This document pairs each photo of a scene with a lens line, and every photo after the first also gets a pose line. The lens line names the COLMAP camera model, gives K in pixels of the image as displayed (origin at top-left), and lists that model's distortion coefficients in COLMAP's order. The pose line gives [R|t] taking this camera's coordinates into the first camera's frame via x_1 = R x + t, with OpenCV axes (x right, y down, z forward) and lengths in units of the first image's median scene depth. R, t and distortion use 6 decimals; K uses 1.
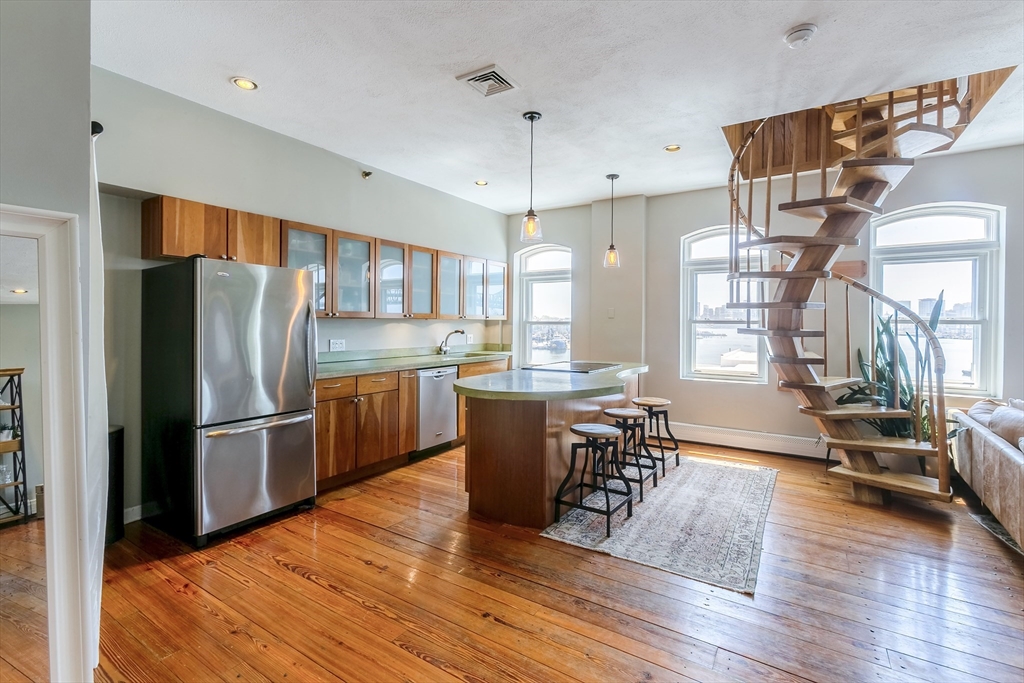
lens RADIAL K [[445.7, 0, 504.7], [0, 445.7, 347.3], [0, 0, 1]] dist [-0.001738, -0.000127]
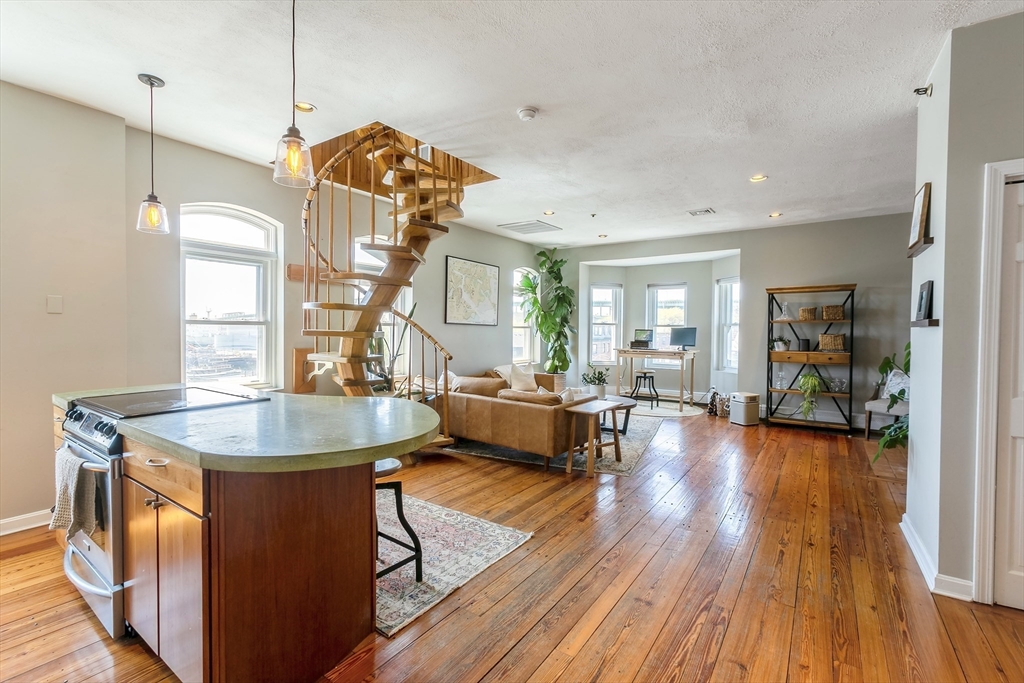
lens RADIAL K [[445.7, 0, 534.2], [0, 445.7, 350.4], [0, 0, 1]] dist [-0.001738, -0.000127]
pose [[0.047946, -0.052516, 0.997468, -0.588639], [0.048435, 0.997564, 0.050193, -0.036752], [-0.997675, 0.045906, 0.050373, 0.758743]]
